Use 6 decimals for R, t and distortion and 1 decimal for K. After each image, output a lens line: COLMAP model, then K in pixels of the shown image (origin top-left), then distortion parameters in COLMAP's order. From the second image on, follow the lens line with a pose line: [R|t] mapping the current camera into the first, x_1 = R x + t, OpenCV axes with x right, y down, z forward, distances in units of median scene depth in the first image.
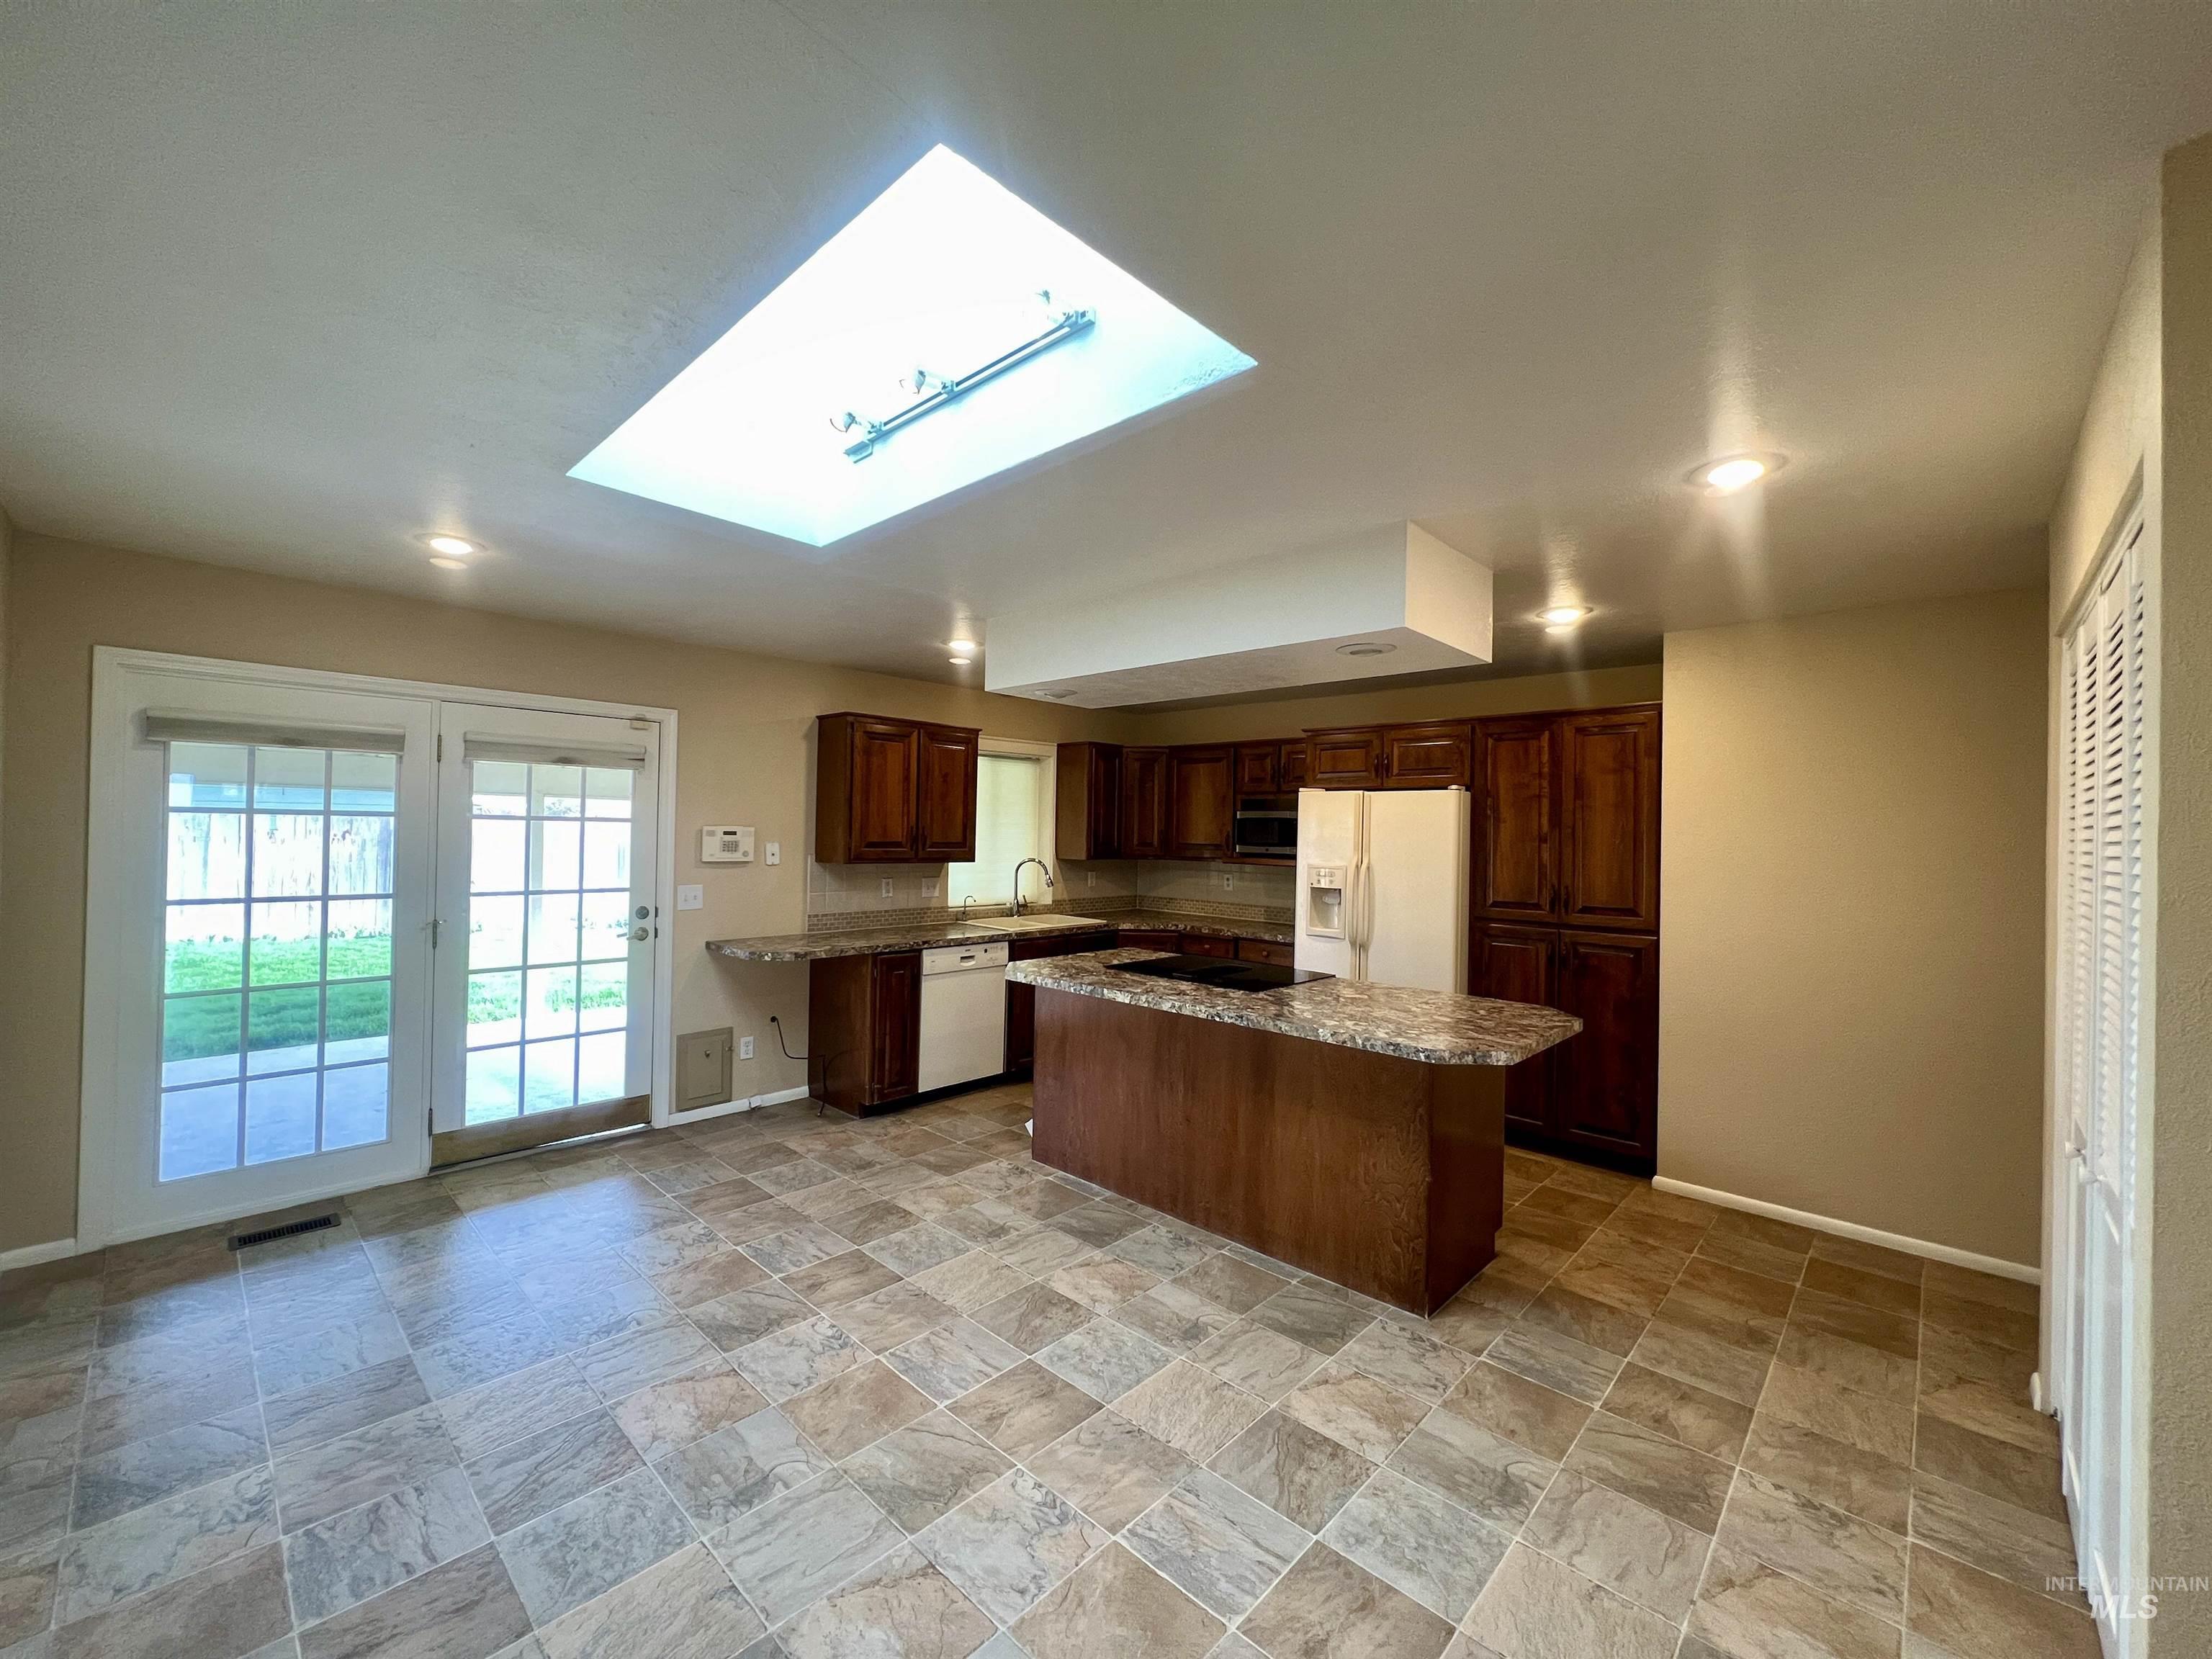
lens RADIAL K [[889.2, 0, 1087.8], [0, 889.2, 829.6], [0, 0, 1]] dist [0.000028, 0.001118]
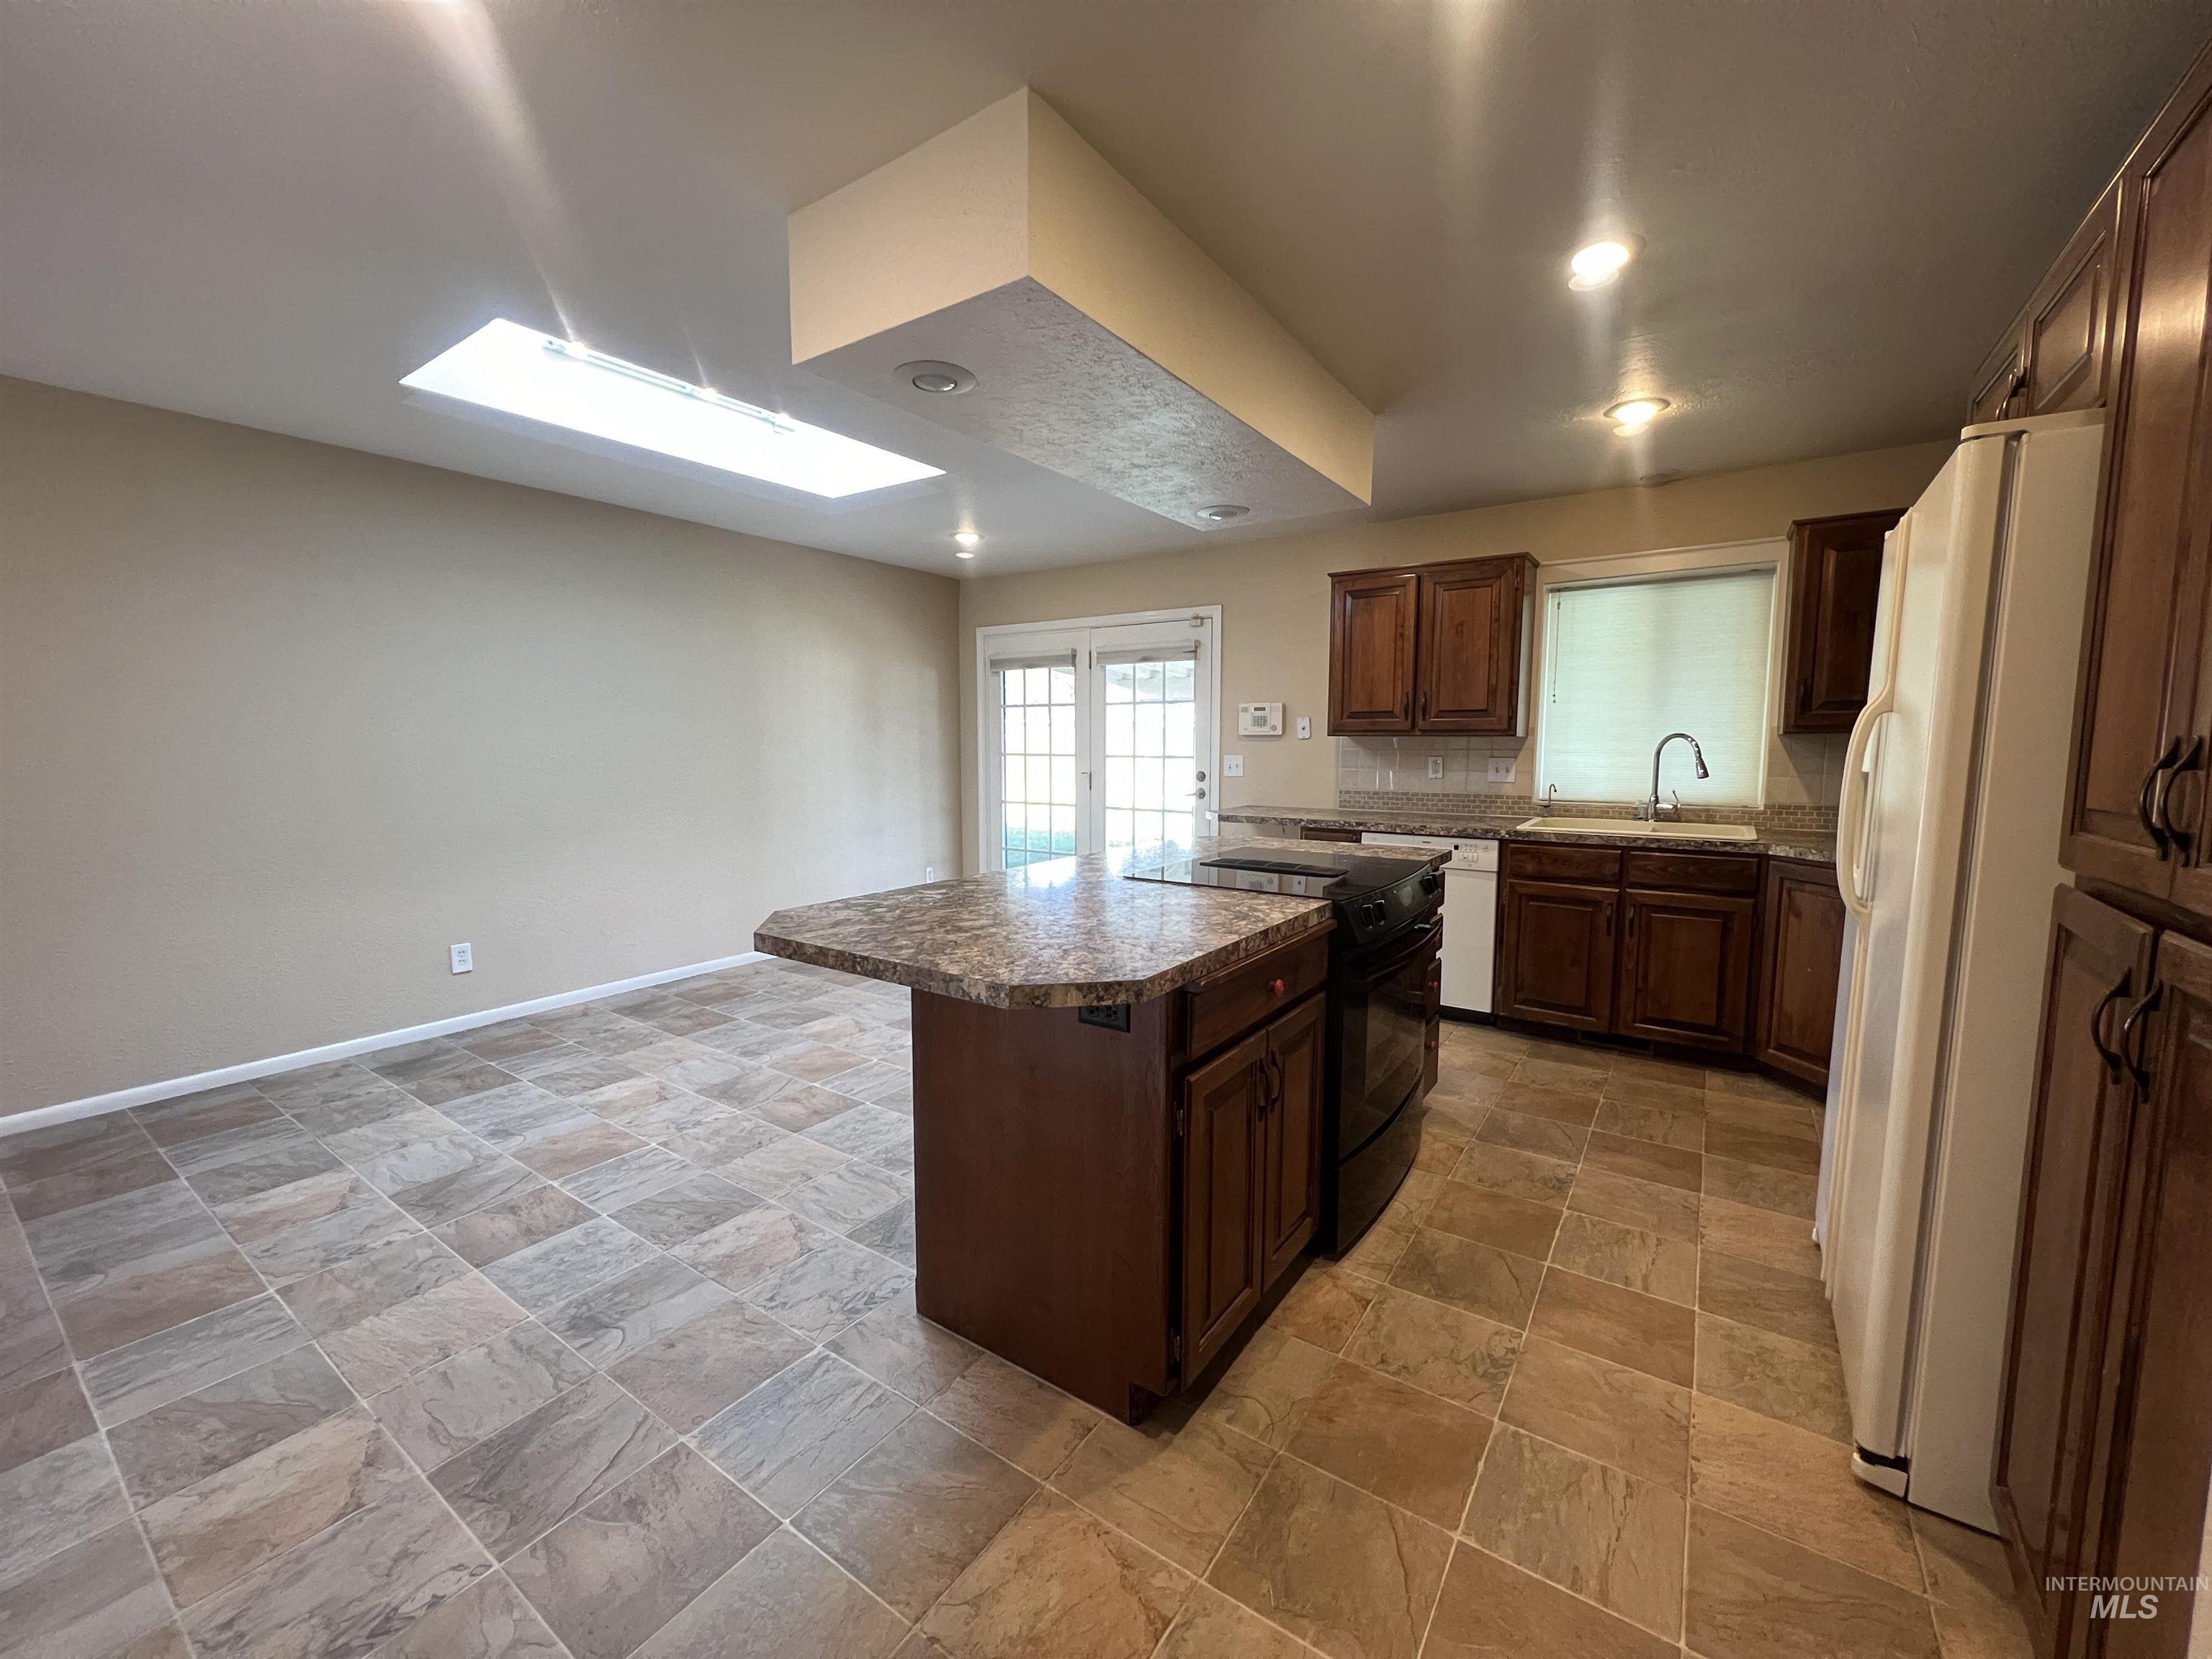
lens RADIAL K [[889.2, 0, 1110.5], [0, 889.2, 832.9], [0, 0, 1]] dist [0.000028, 0.001118]
pose [[0.159760, 0.083635, -0.983607, 0.966283], [0.005586, 0.996312, 0.085623, 0.089822], [0.987140, -0.019173, 0.158704, 0.933134]]
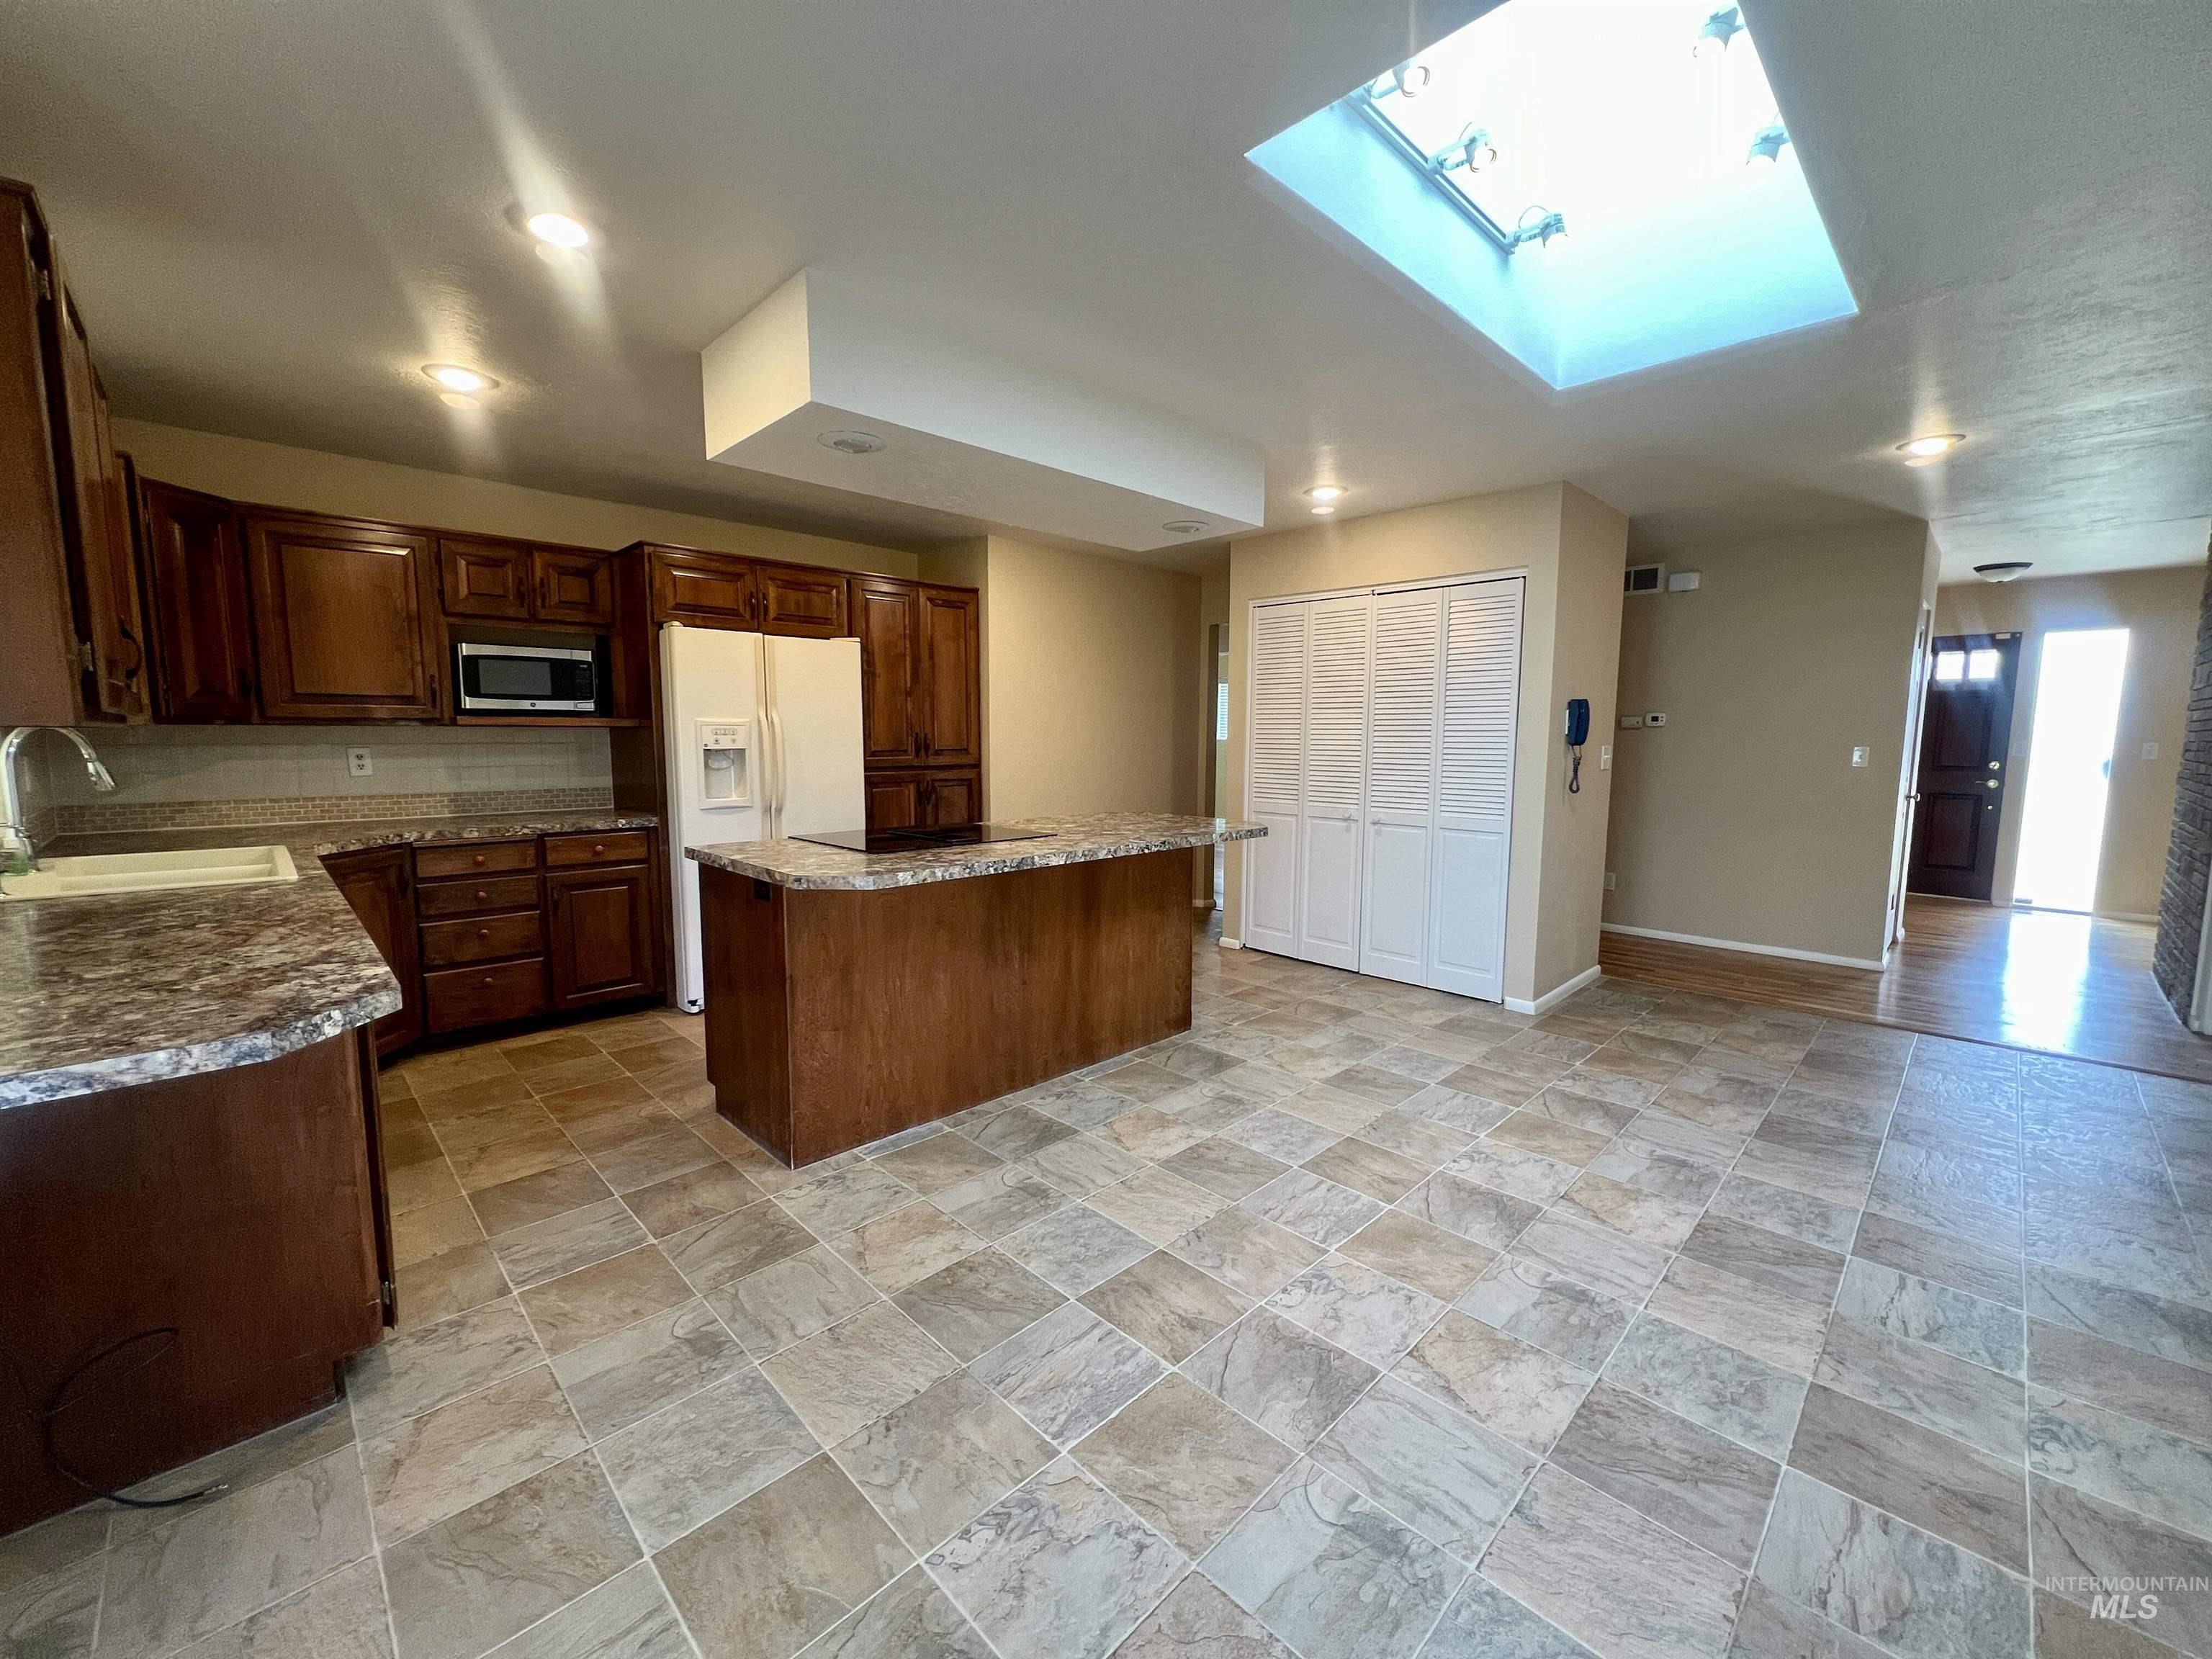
lens RADIAL K [[889.2, 0, 1122.6], [0, 889.2, 799.3], [0, 0, 1]] dist [0.000028, 0.001118]
pose [[0.015875, -0.094667, 0.995382, -0.875227], [-0.006424, 0.995478, 0.094779, 0.050157], [-0.999853, -0.007899, 0.015195, 0.971076]]
